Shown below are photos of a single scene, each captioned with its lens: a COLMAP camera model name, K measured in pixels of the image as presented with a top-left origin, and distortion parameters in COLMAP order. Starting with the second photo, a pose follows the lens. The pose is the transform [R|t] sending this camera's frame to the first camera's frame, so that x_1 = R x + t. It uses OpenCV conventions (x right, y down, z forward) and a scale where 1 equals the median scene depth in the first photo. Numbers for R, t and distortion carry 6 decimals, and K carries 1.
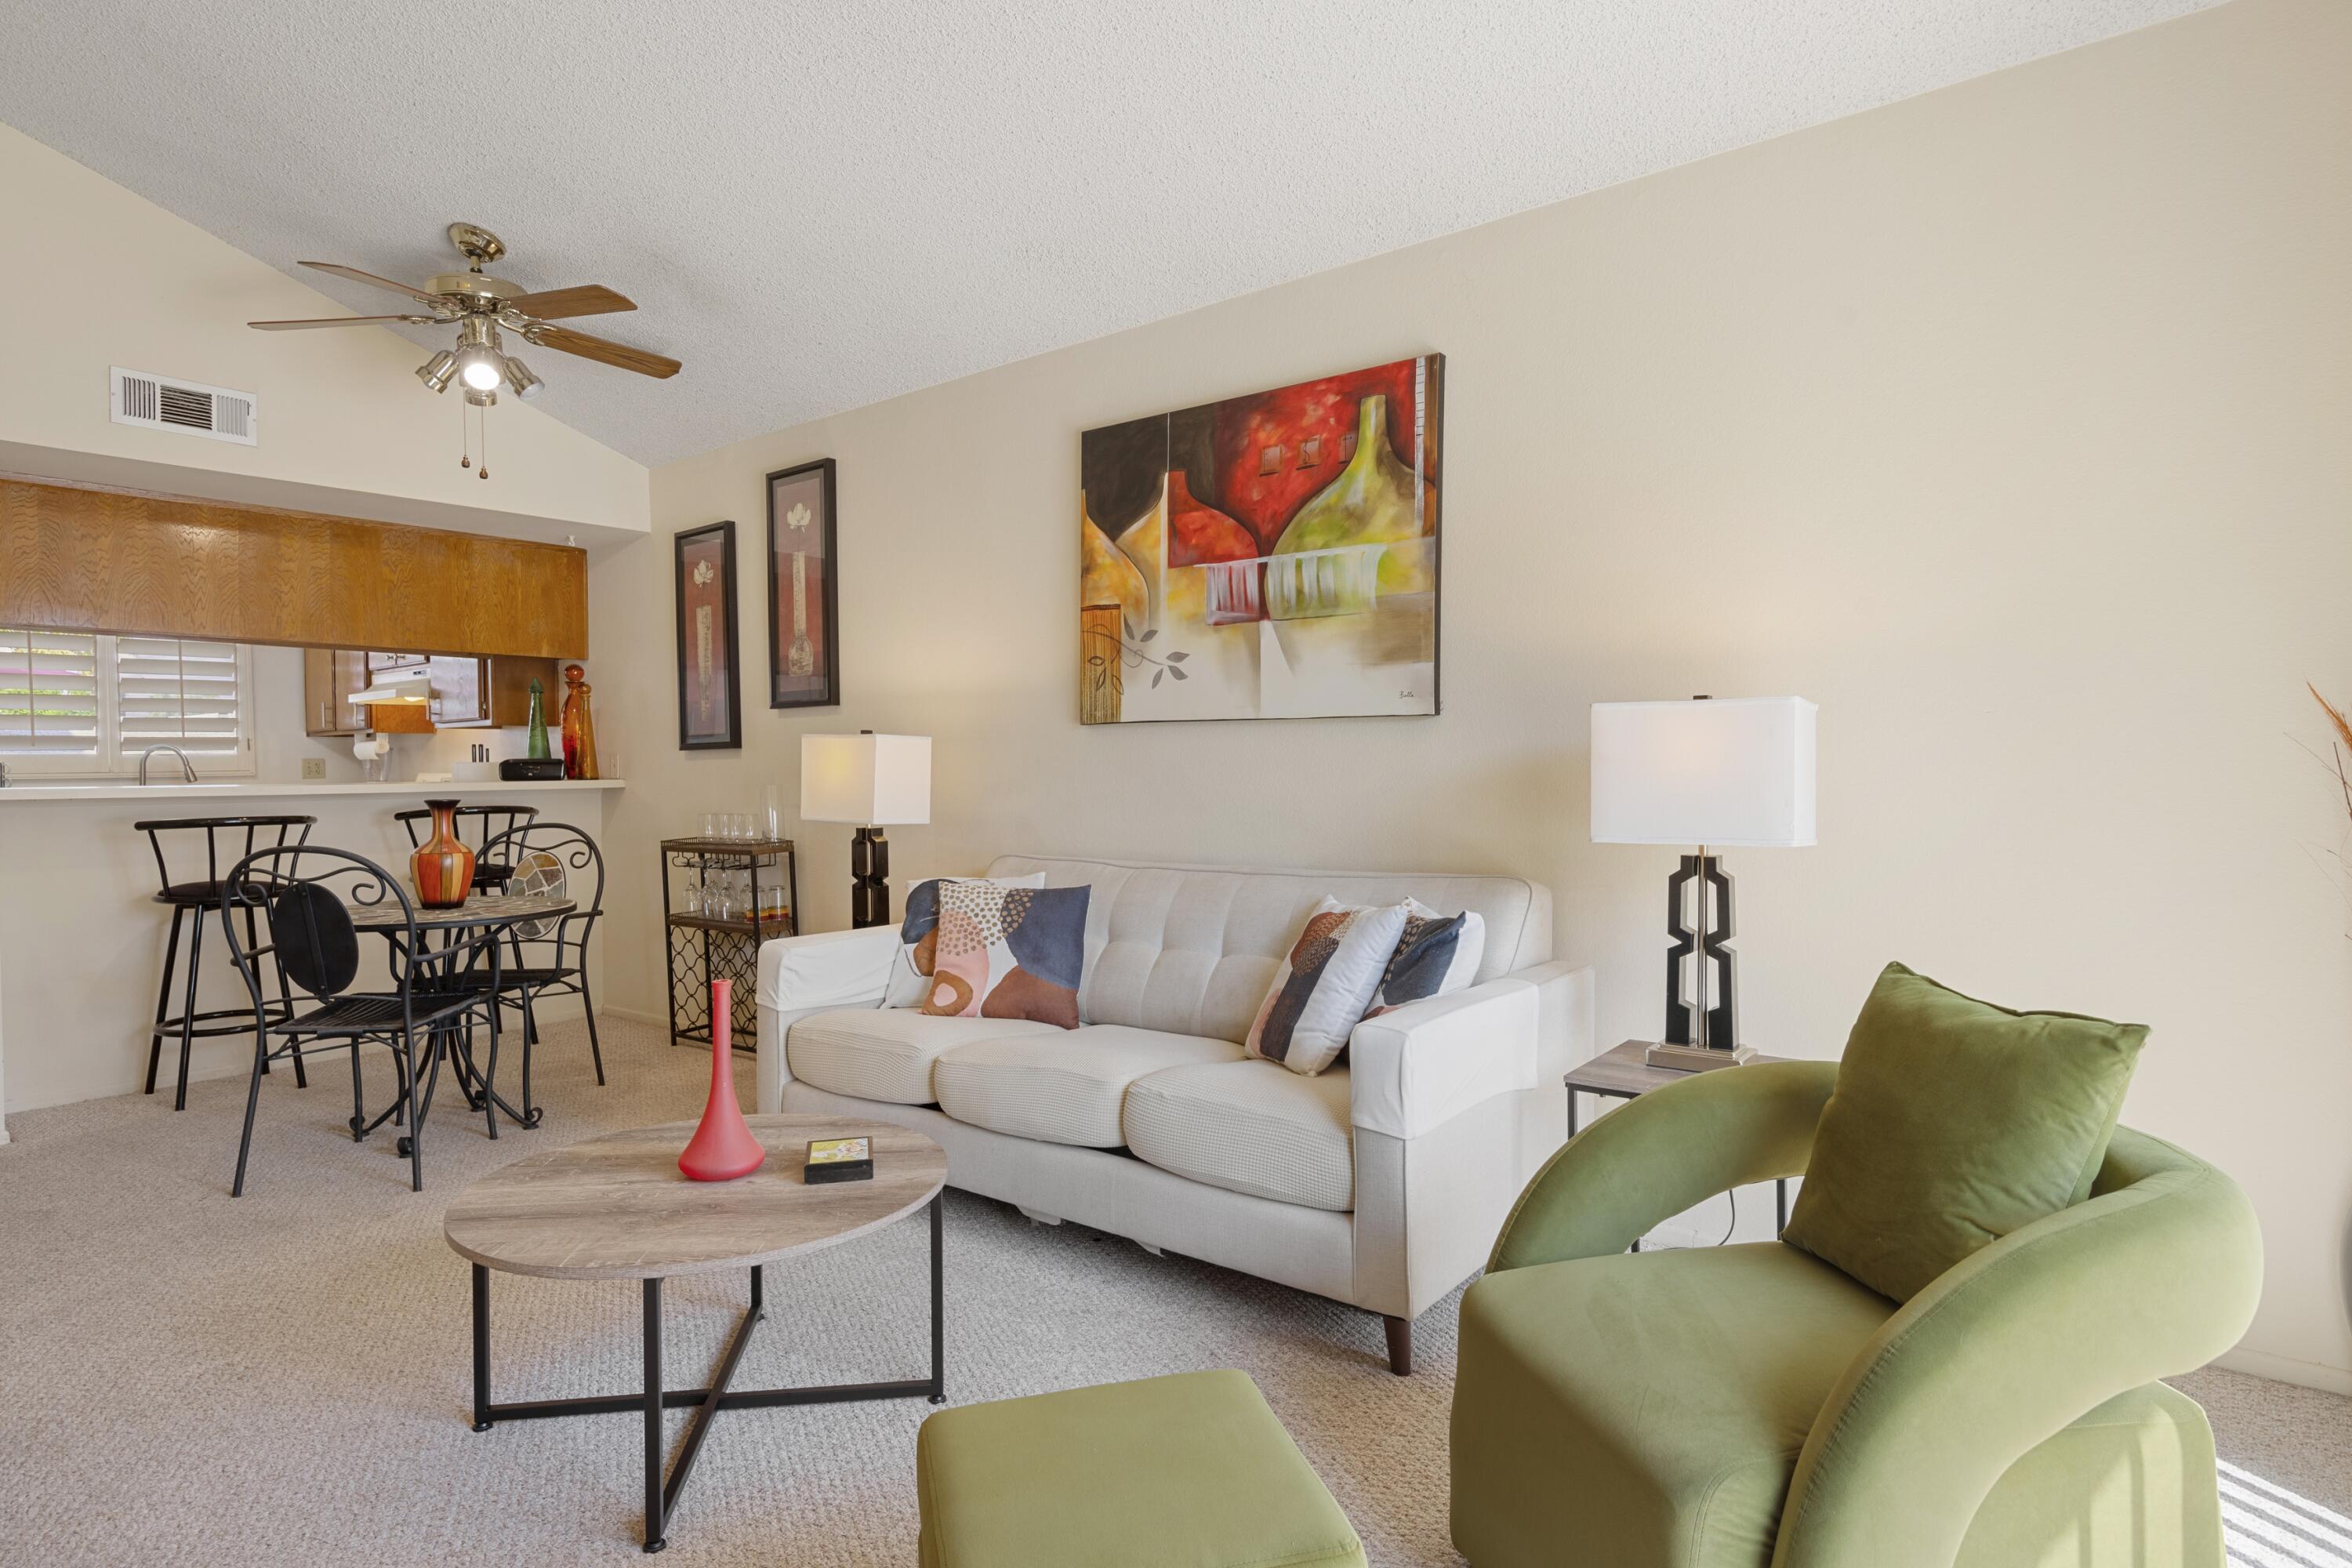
lens RADIAL K [[1289.6, 0, 1176.0], [0, 1289.6, 784.0], [0, 0, 1]] dist [0.000005, 0.000003]
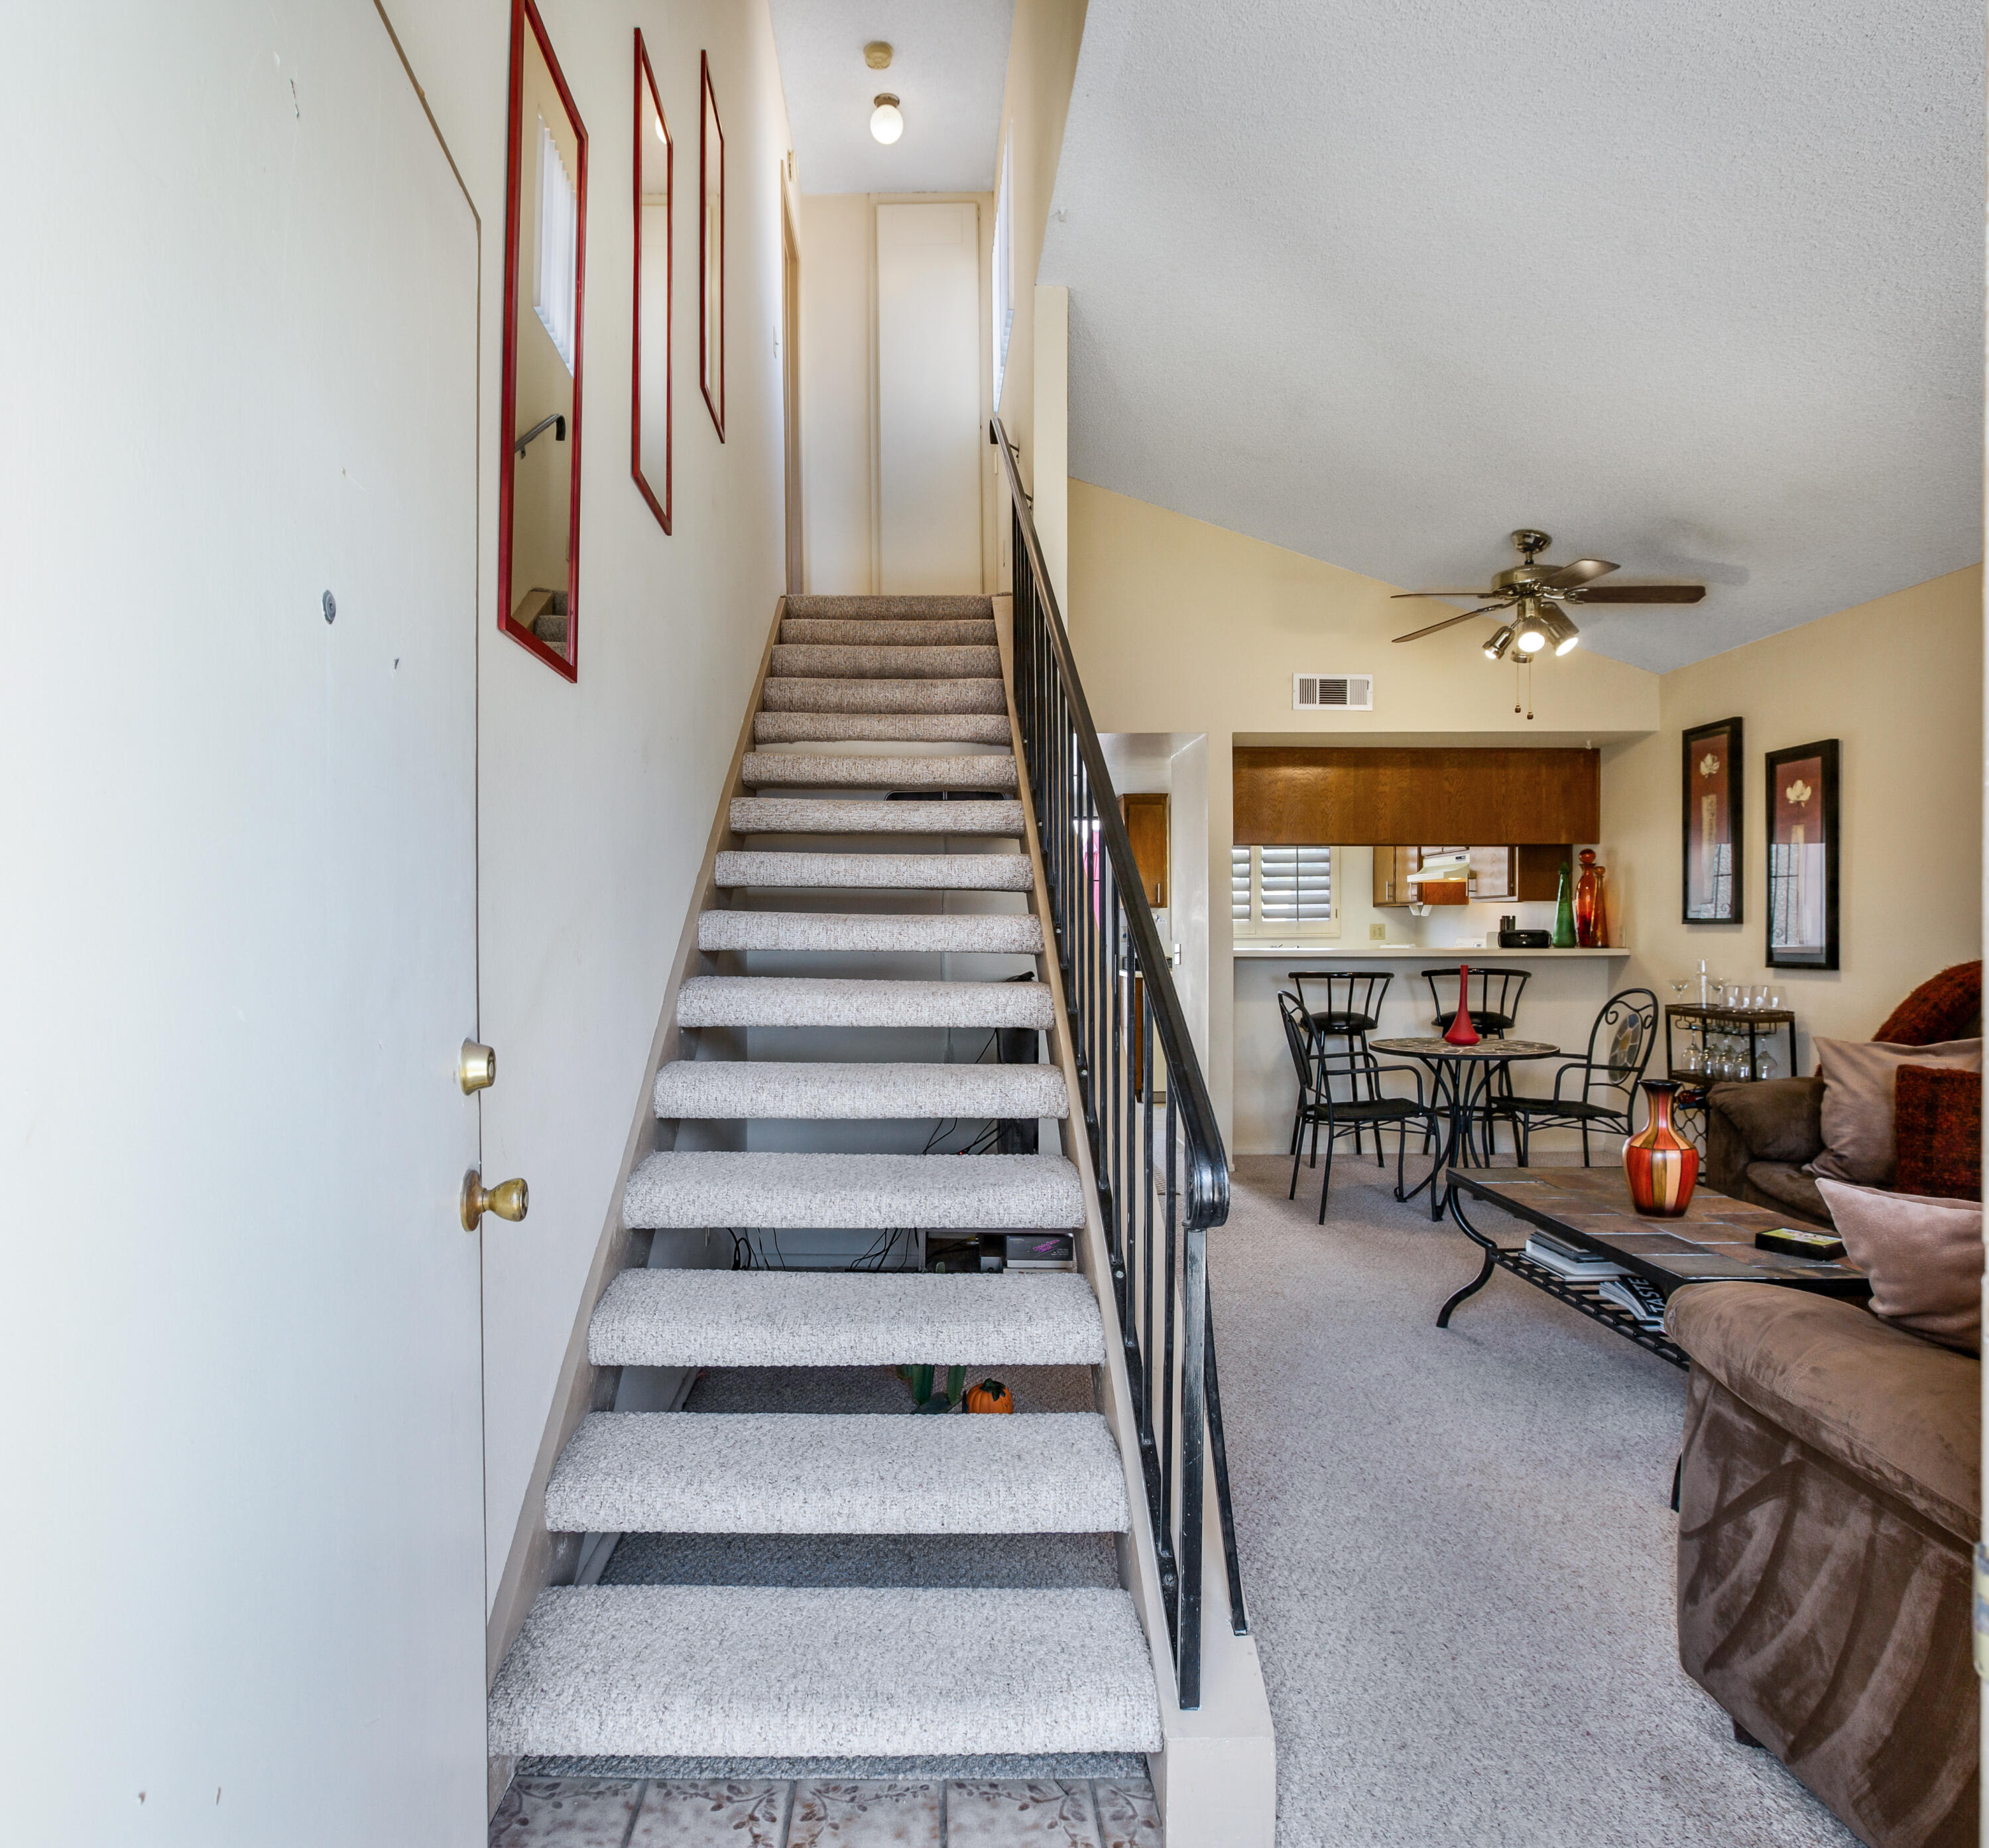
lens RADIAL K [[1304.7, 0, 994.5], [0, 1304.7, 924.0], [0, 0, 1]] dist [0.011068, 0.001487]
pose [[0.666151, 0.011534, -0.745727, 0.063389], [-0.018708, 0.999824, -0.001248, -0.014312], [0.745582, 0.014782, 0.666250, -0.201451]]
